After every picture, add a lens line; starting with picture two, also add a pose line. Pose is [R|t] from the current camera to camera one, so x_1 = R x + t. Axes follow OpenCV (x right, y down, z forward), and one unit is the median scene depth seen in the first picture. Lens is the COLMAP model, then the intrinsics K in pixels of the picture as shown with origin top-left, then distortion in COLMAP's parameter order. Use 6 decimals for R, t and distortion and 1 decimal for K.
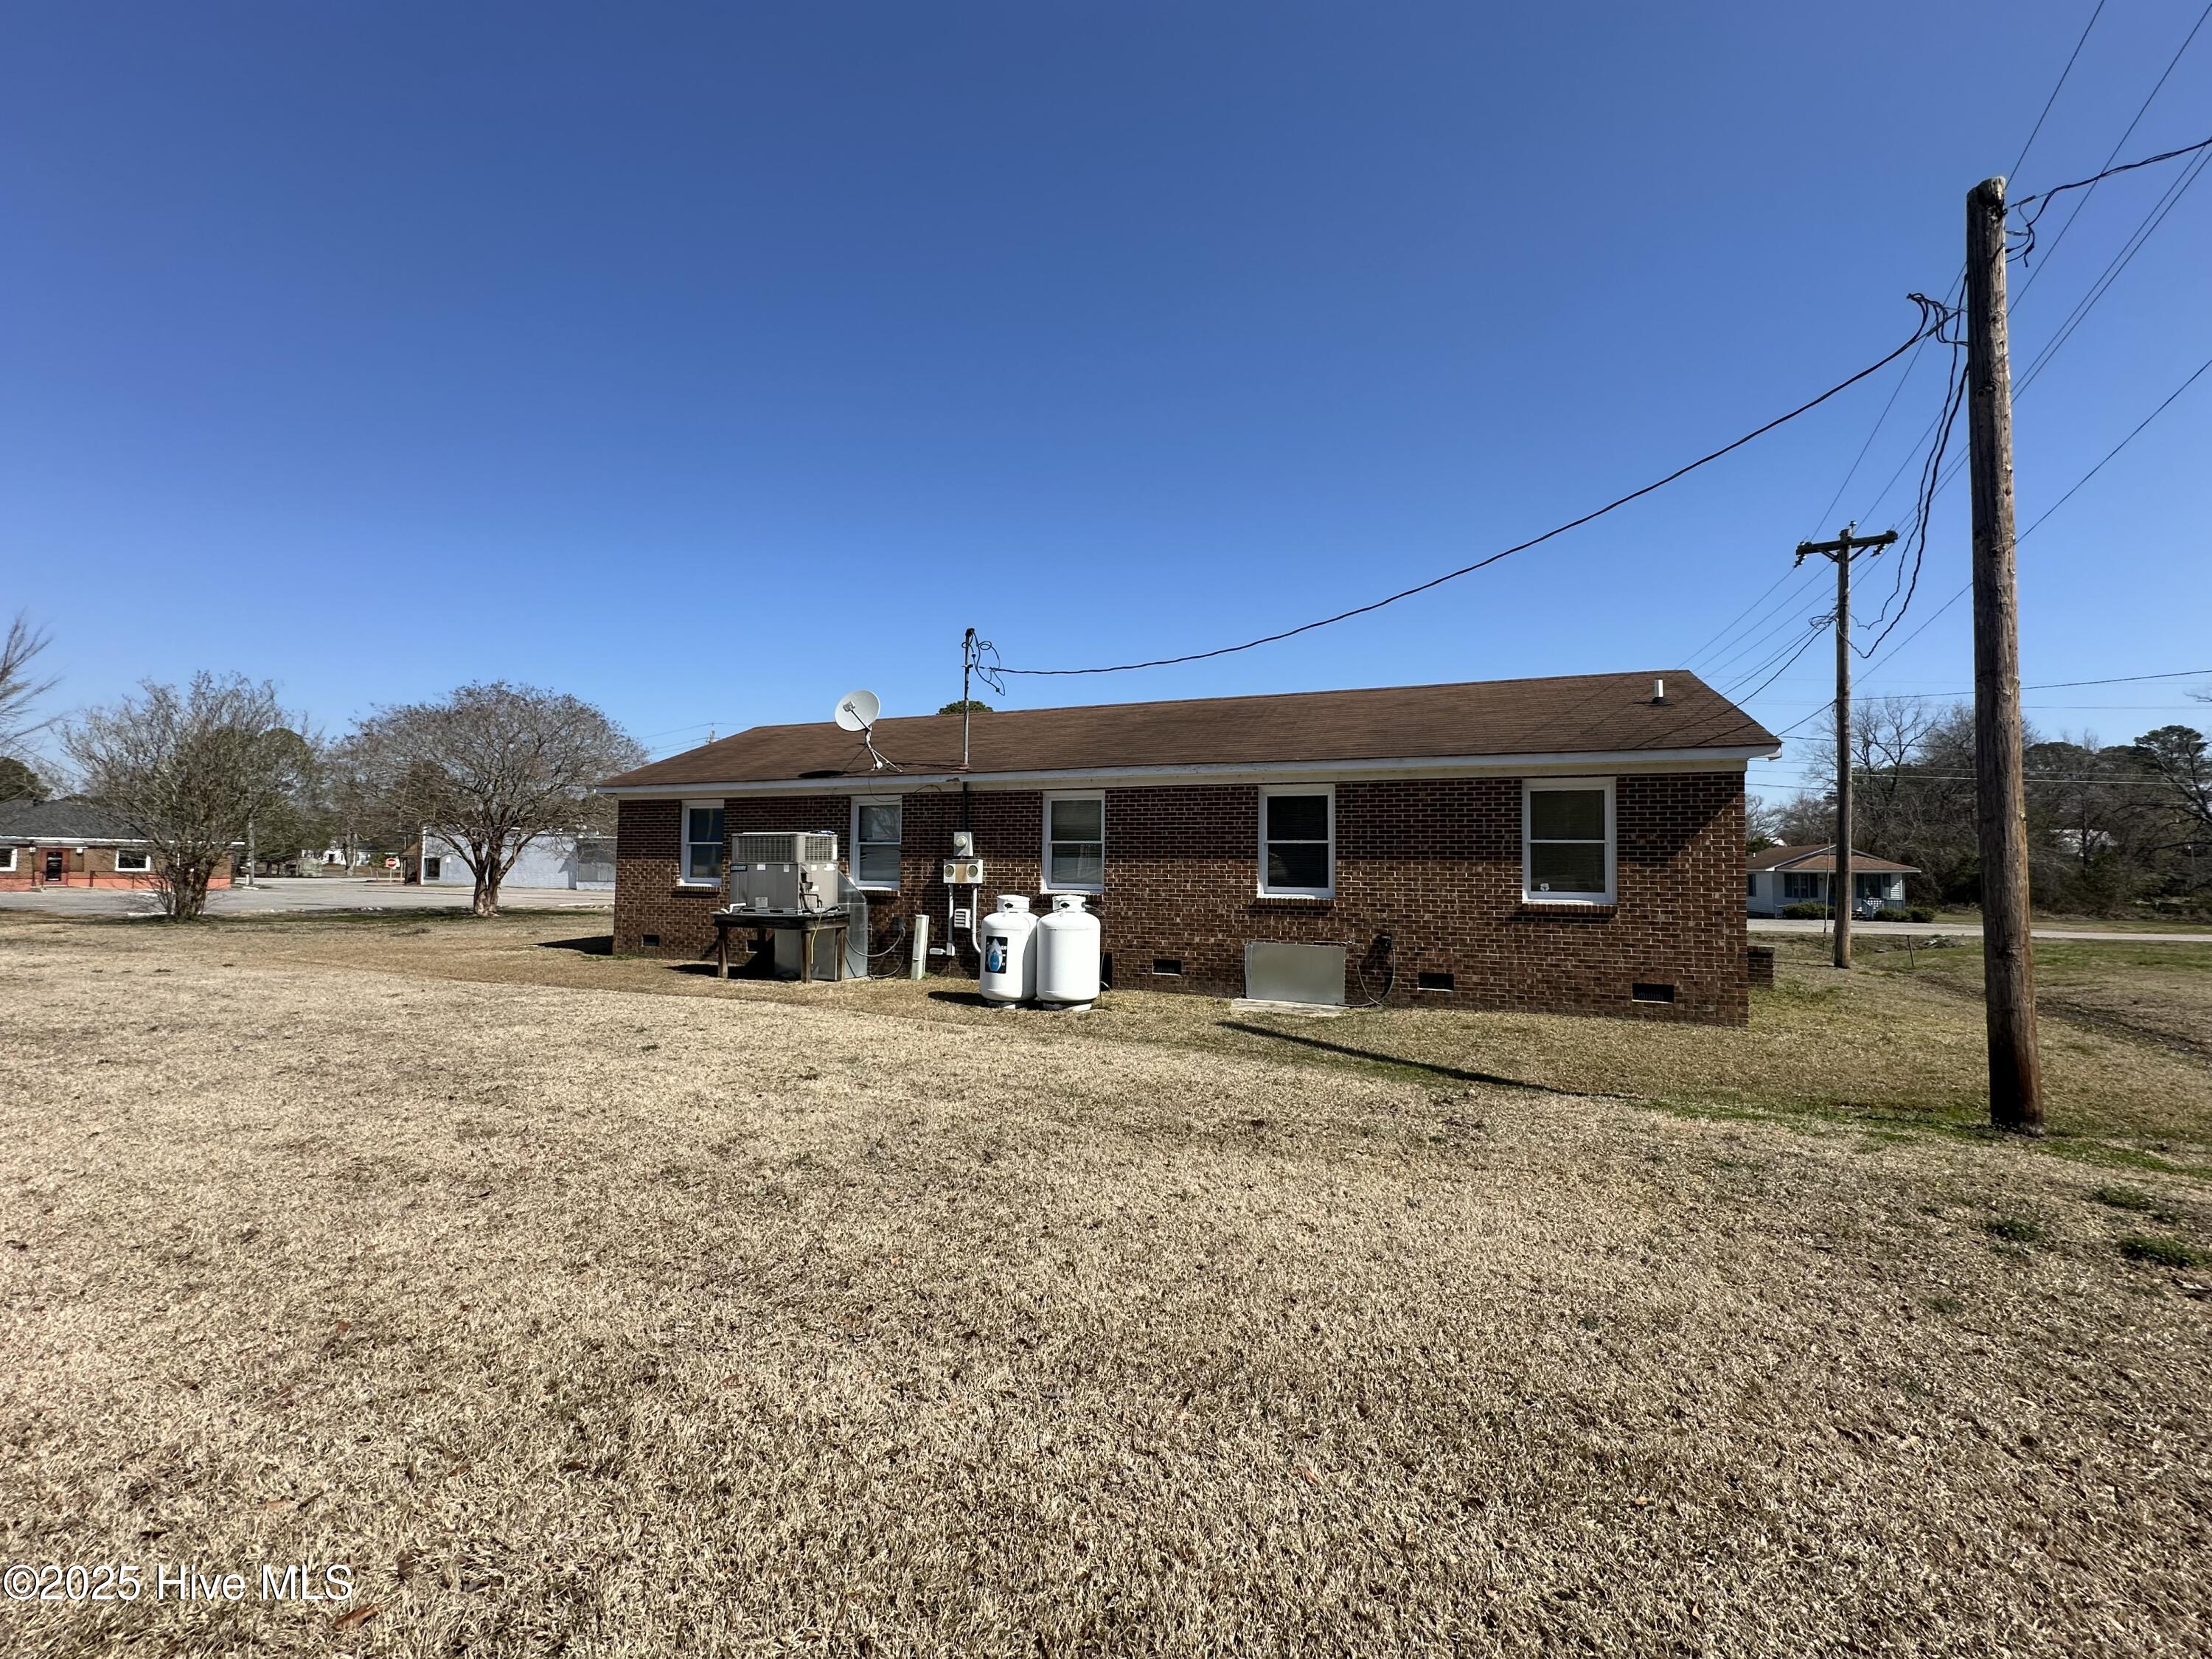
lens RADIAL K [[883.9, 0, 1106.0], [0, 883.9, 829.5], [0, 0, 1]] dist [-0.000305, -0.000243]
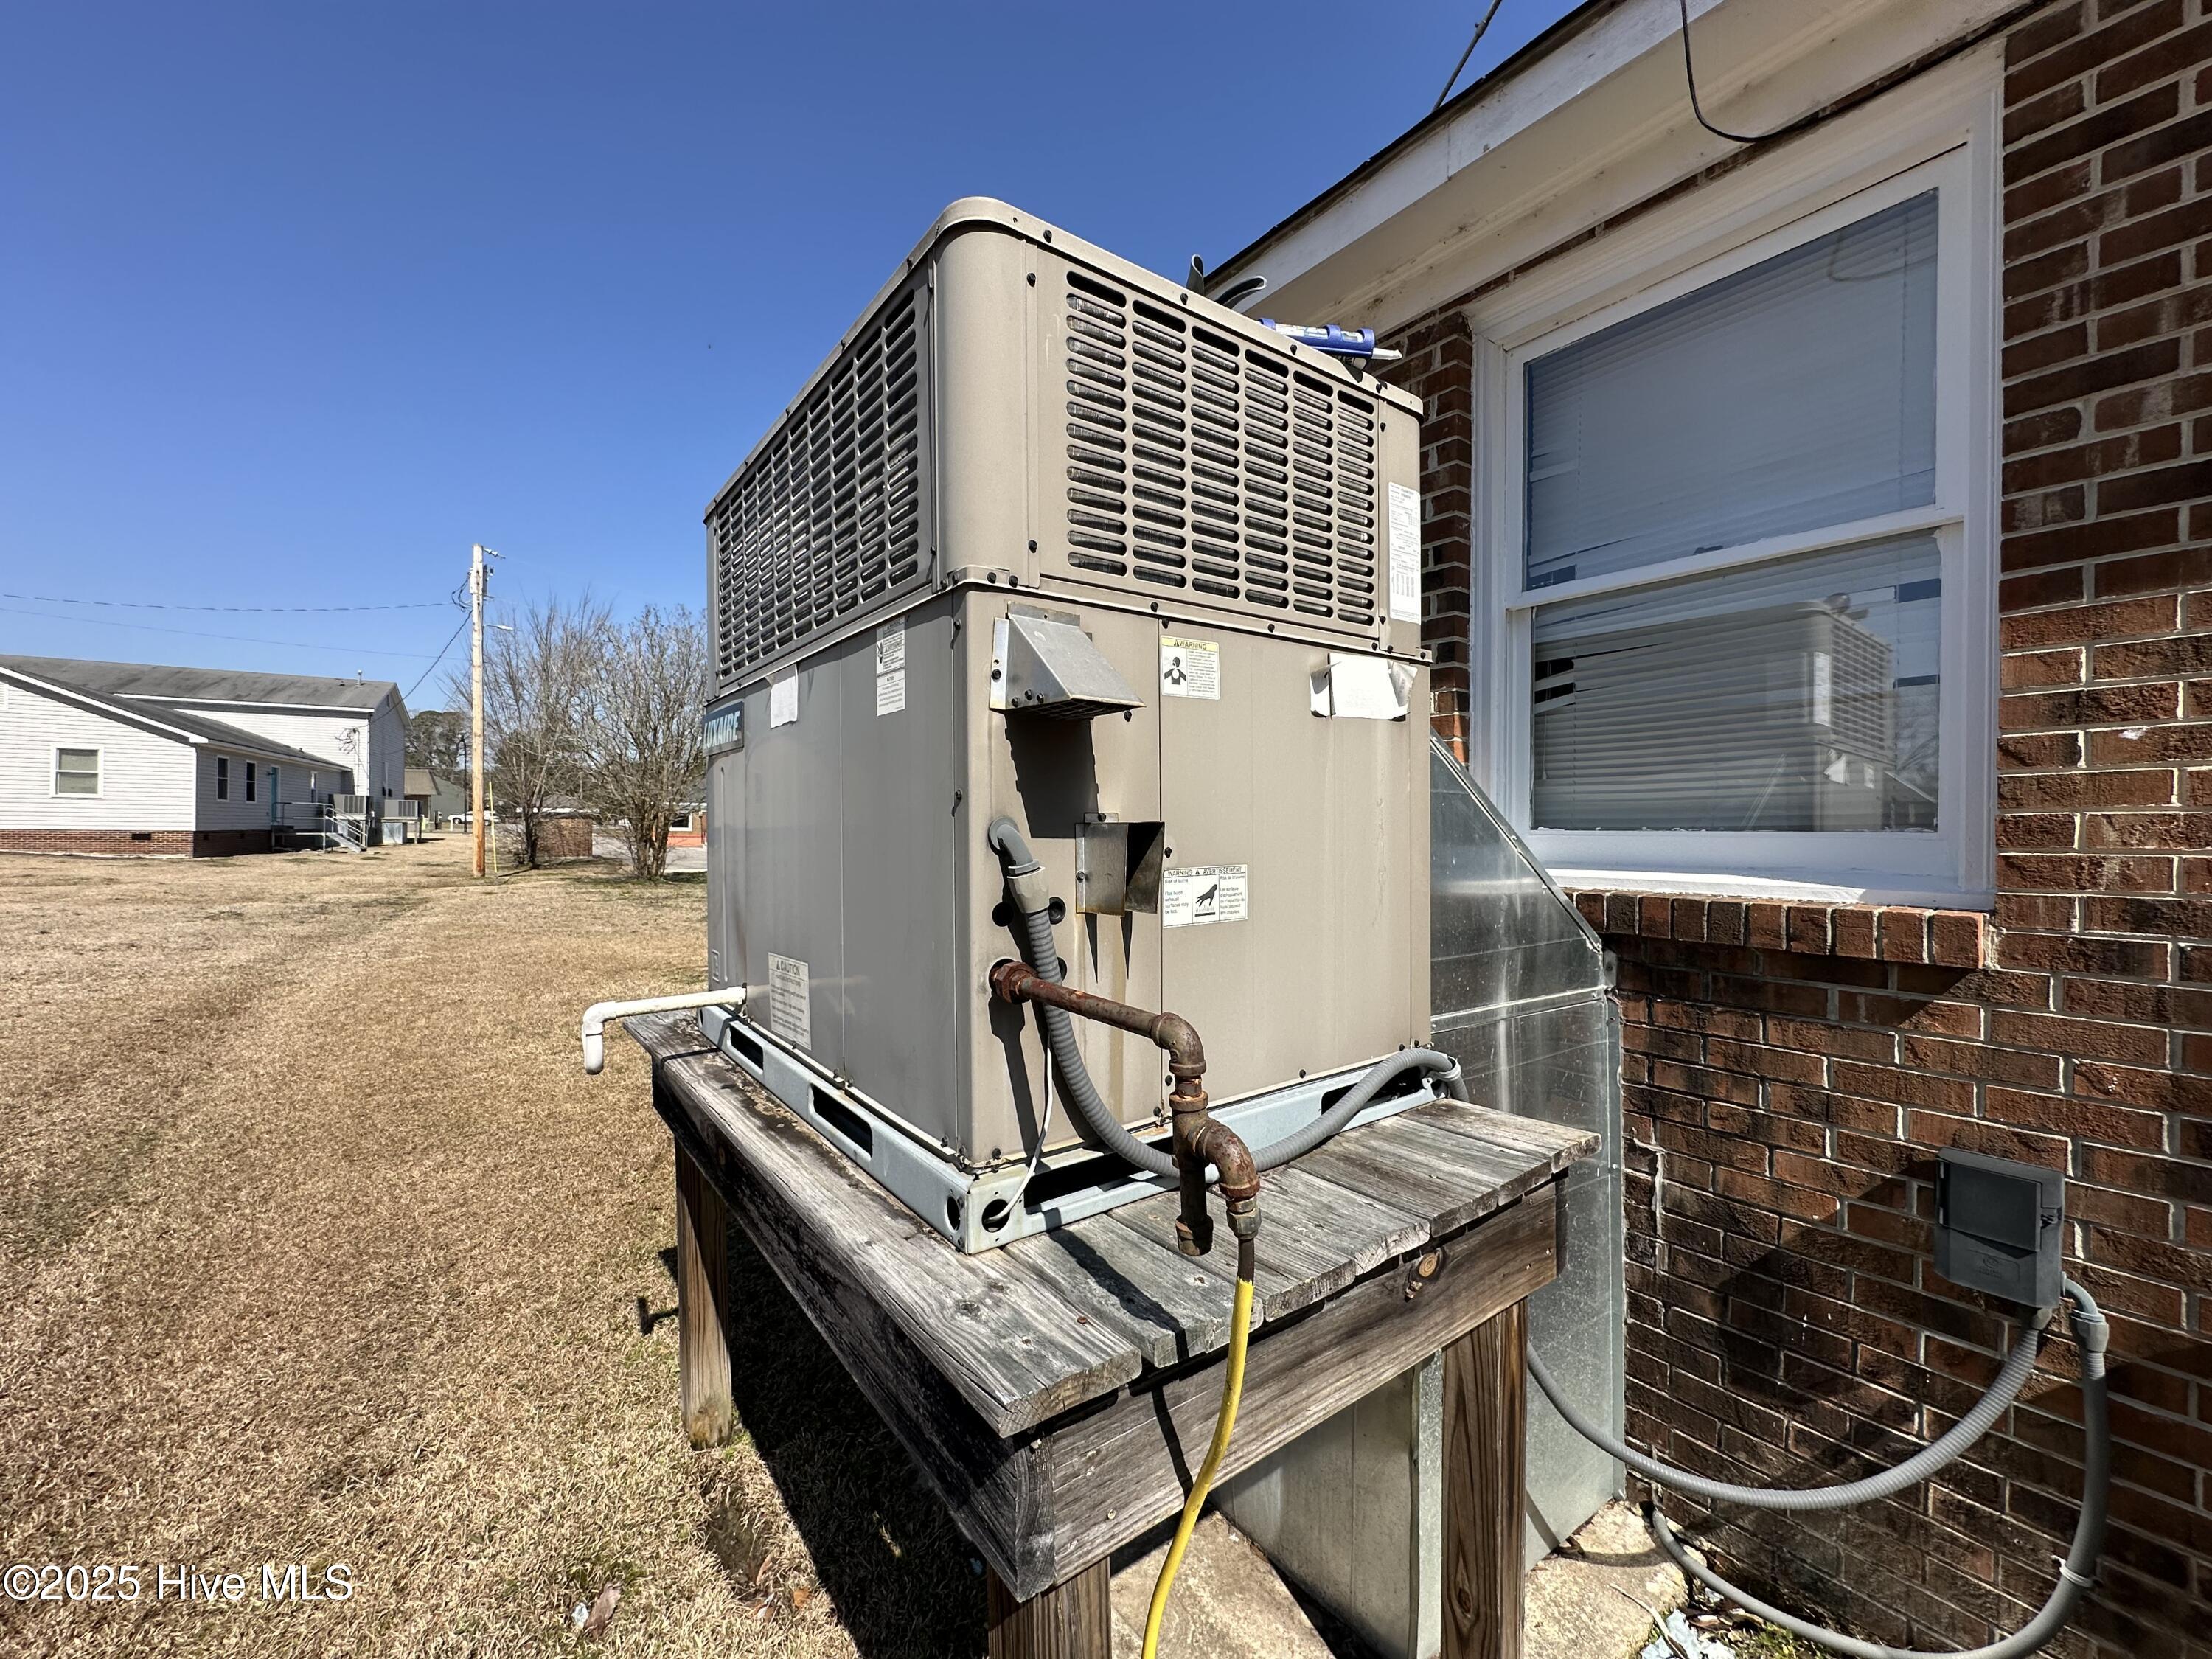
lens RADIAL K [[883.9, 0, 1106.0], [0, 883.9, 829.5], [0, 0, 1]] dist [-0.000305, -0.000243]
pose [[0.849653, -0.002698, -0.527335, -0.280104], [0.024886, 0.999078, 0.034985, 0.054032], [0.526754, -0.042848, 0.848937, 0.884151]]
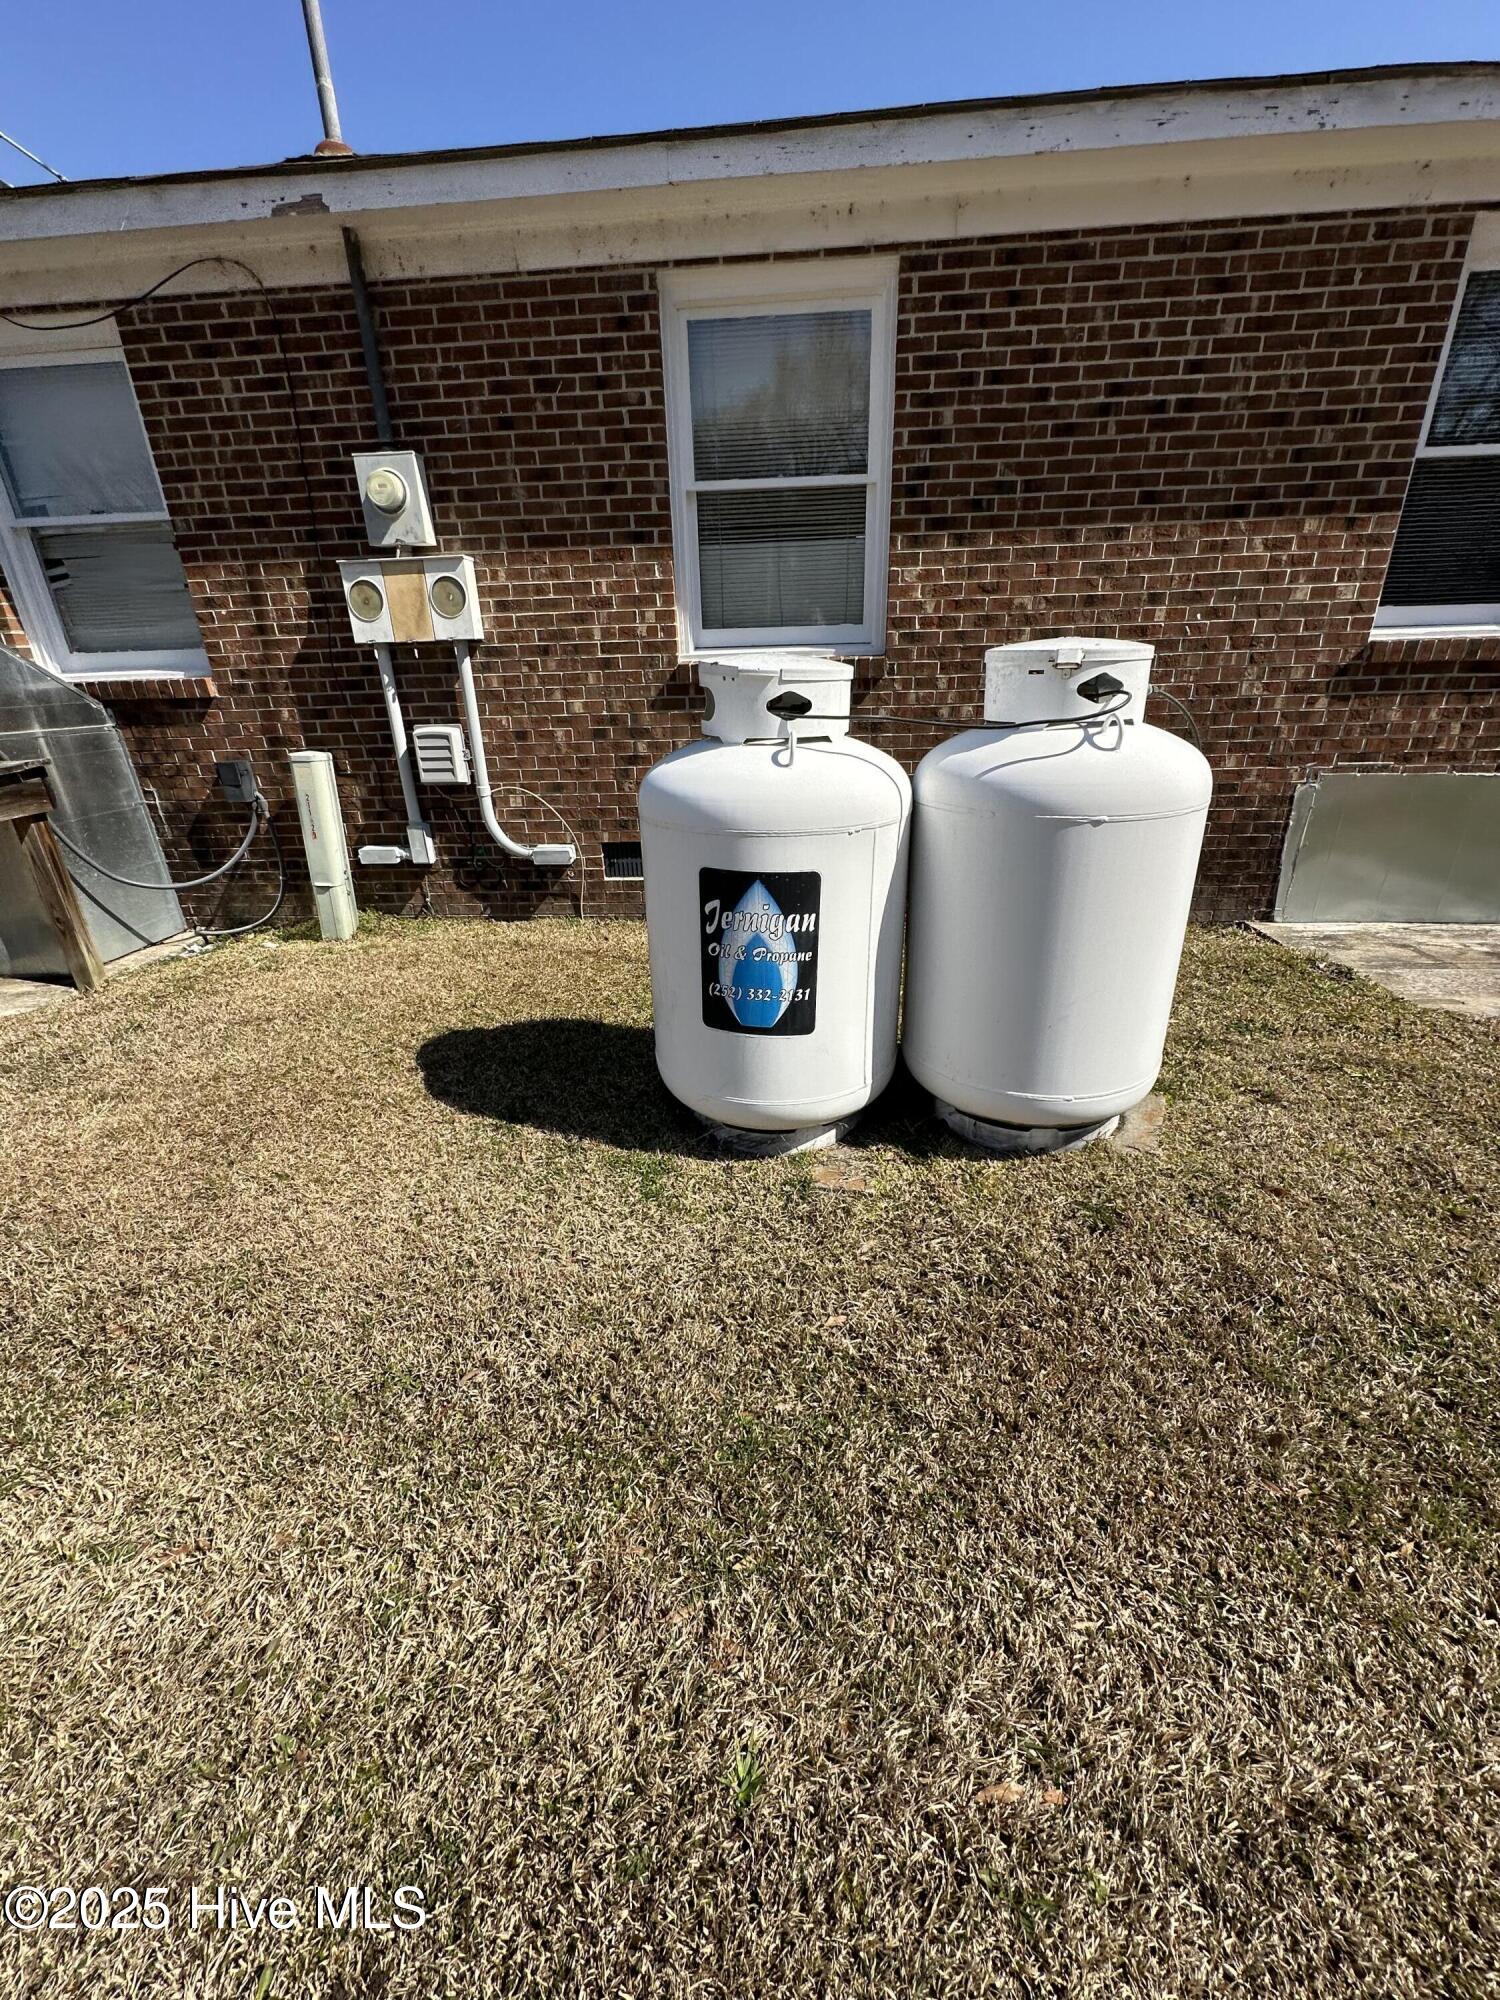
lens RADIAL K [[799.2, 0, 750.0], [0, 799.2, 1000.0], [0, 0, 1]] dist [-0.000305, -0.000243]
pose [[0.955862, -0.150835, 0.252146, -0.140331], [0.025660, 0.897747, 0.439763, 0.053139], [-0.292695, -0.413882, 0.861992, 0.660170]]
